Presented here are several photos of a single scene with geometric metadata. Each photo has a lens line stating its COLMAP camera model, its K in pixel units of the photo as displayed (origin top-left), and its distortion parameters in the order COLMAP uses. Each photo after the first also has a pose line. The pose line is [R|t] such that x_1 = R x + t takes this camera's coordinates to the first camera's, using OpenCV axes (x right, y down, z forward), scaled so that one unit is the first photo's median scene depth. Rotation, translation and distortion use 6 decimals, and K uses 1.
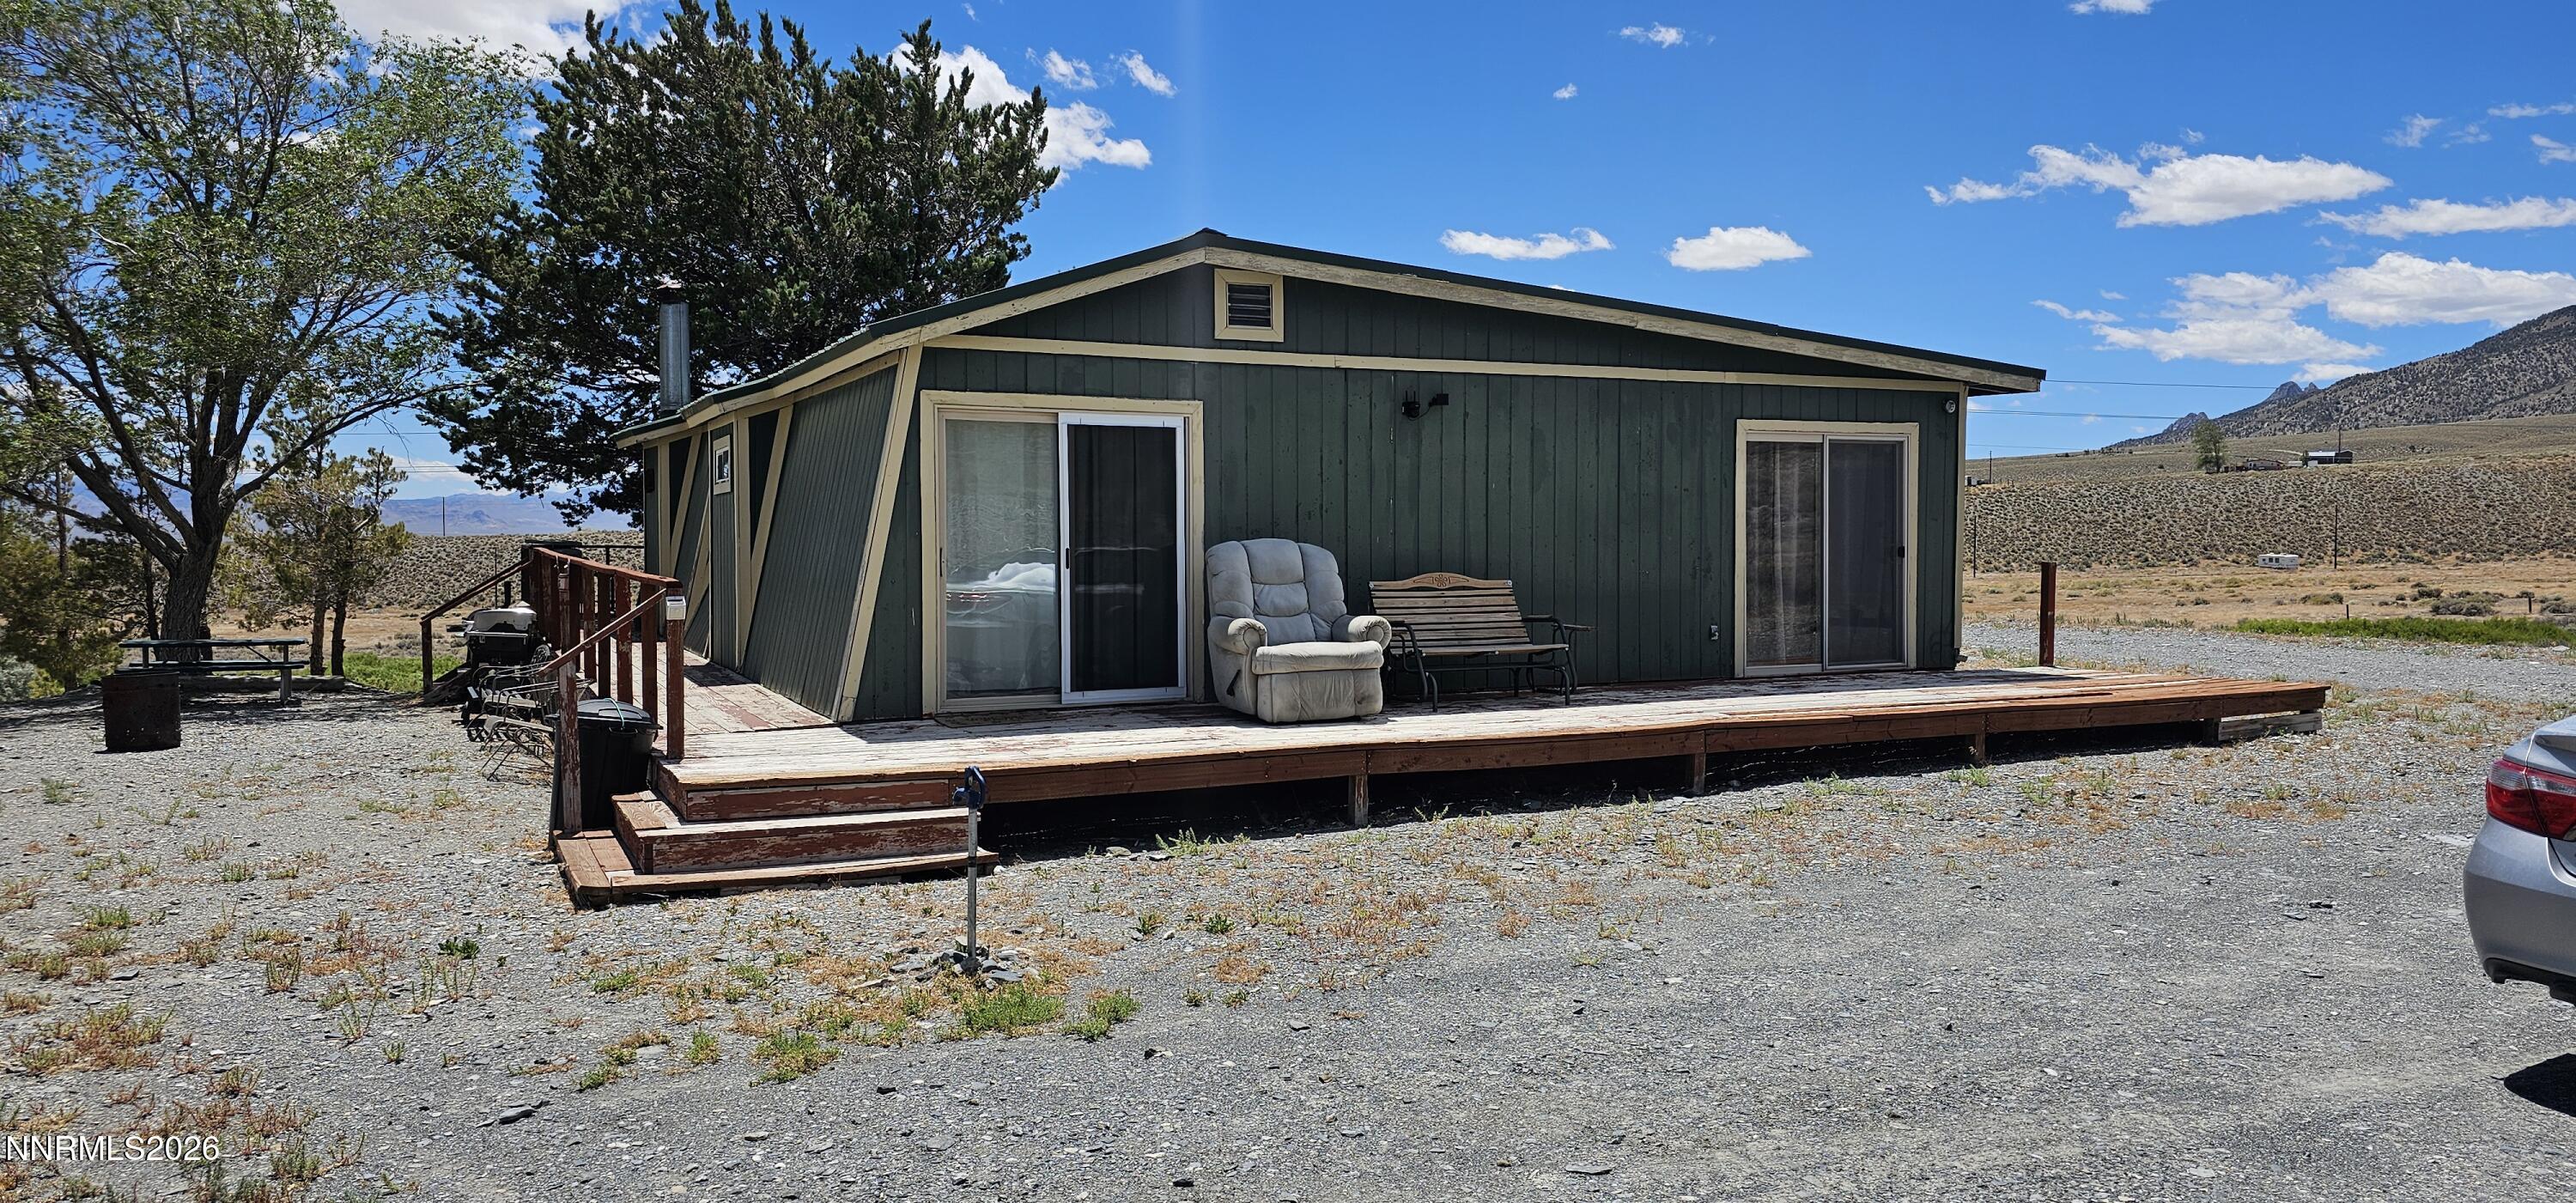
lens RADIAL K [[1587.8, 0, 1289.5], [0, 1587.8, 589.1], [0, 0, 1]] dist [0.083114, -0.003775]
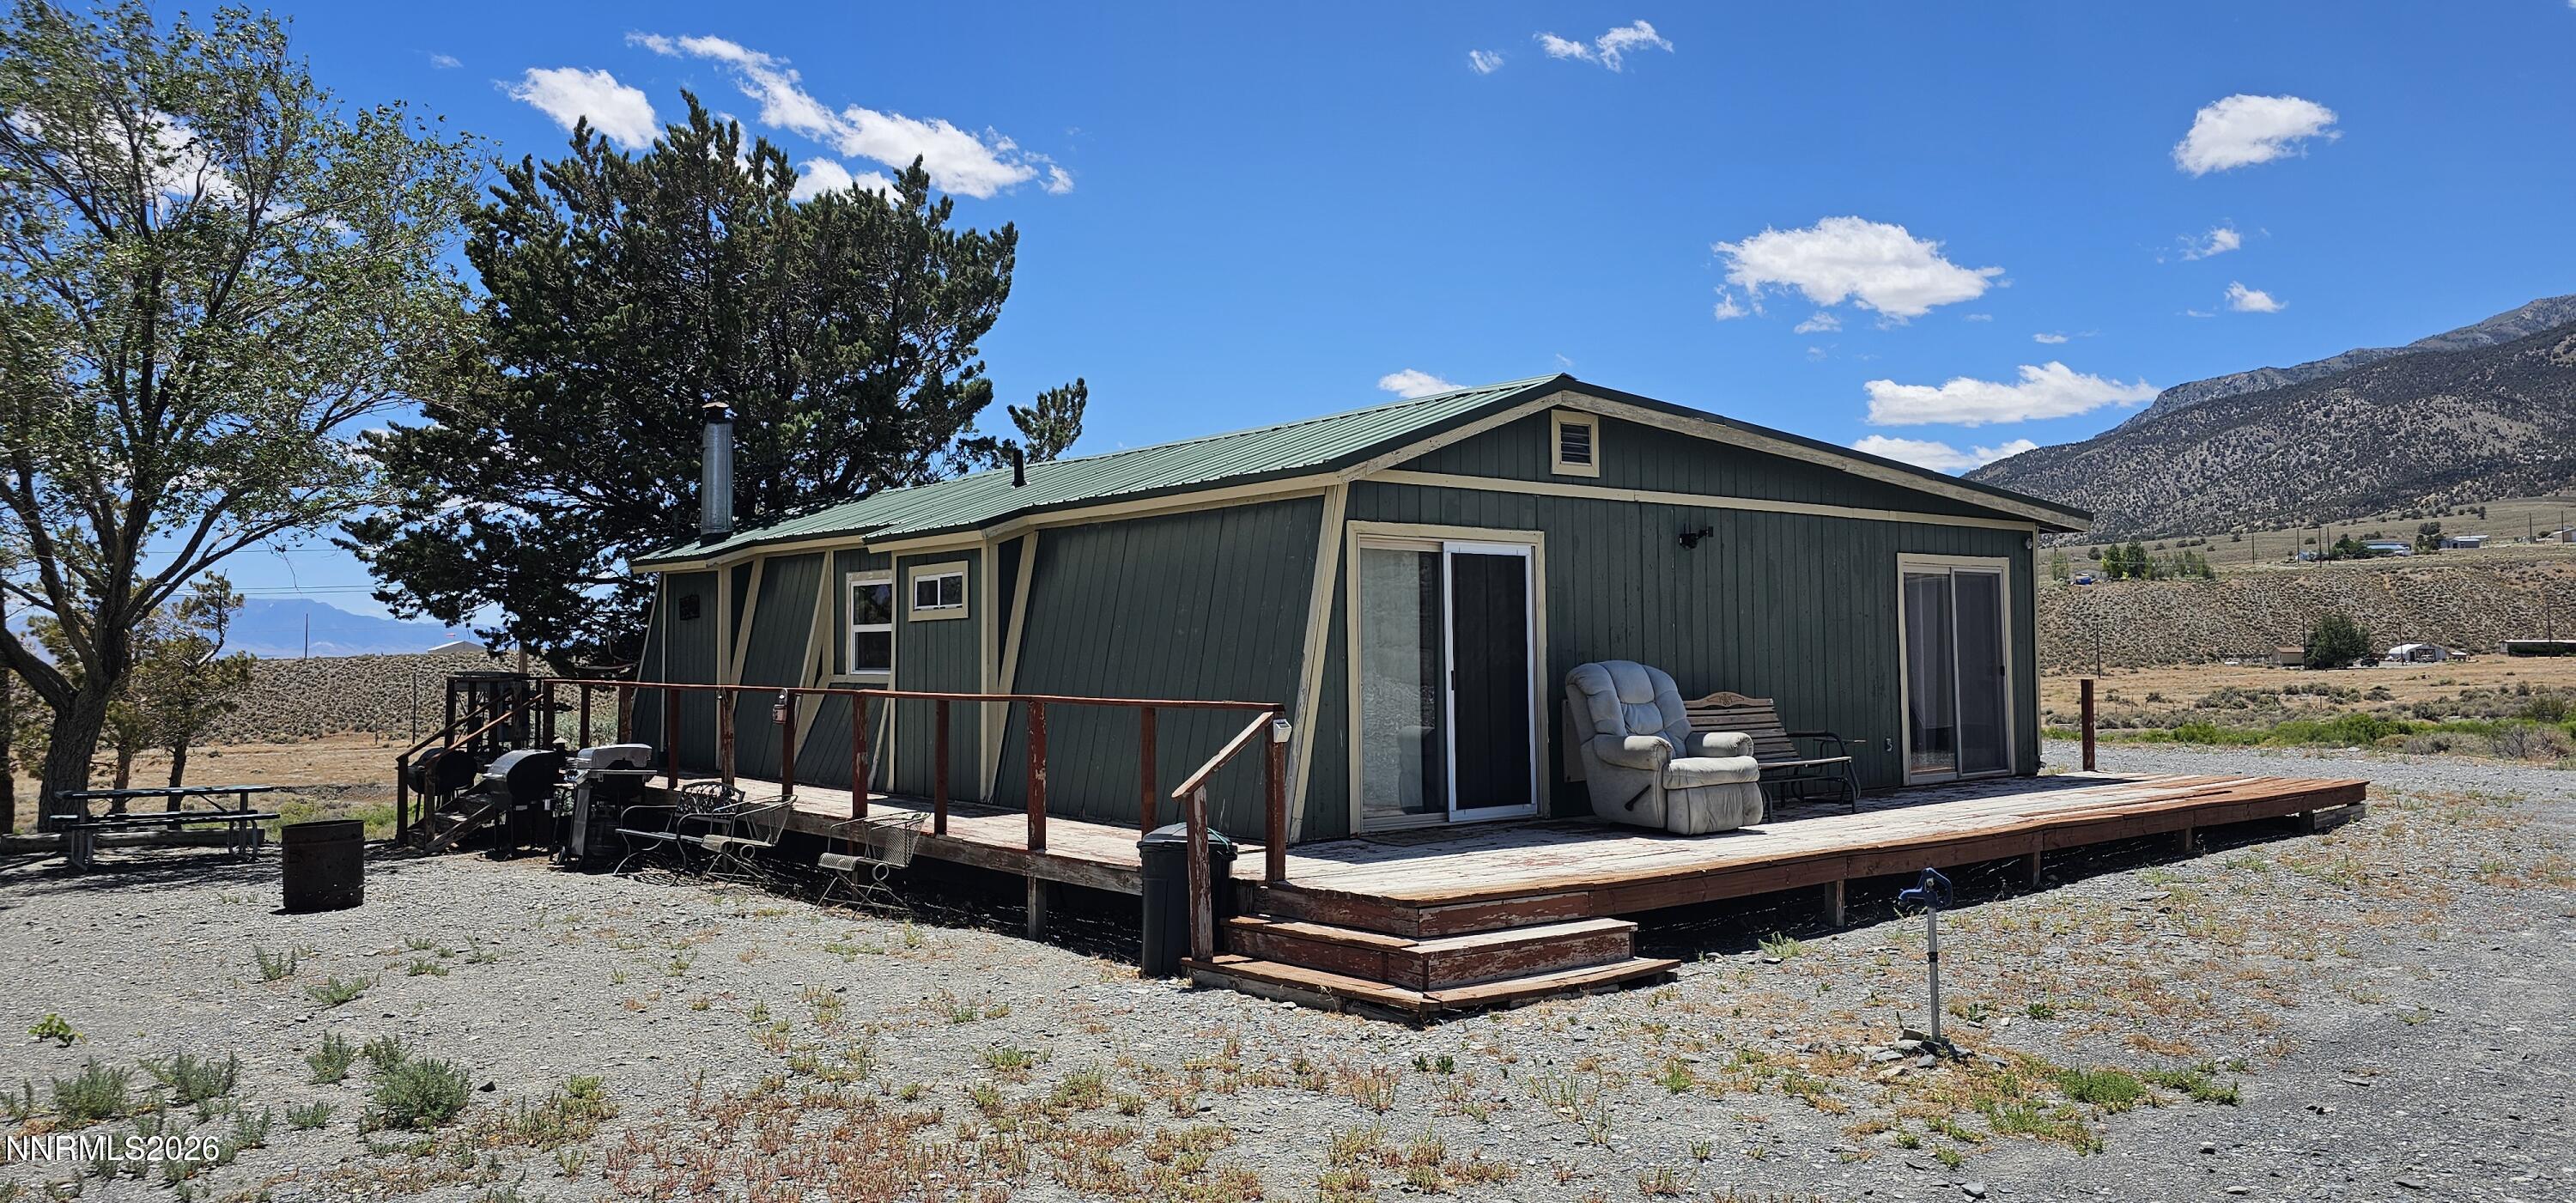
lens RADIAL K [[1587.8, 0, 1288.9], [0, 1587.8, 594.4], [0, 0, 1]] dist [0.083114, -0.003775]
pose [[0.976210, 0.002344, 0.216812, -0.442370], [0.014032, 0.997162, -0.073964, -0.000269], [-0.216371, 0.075247, 0.973407, 0.006099]]
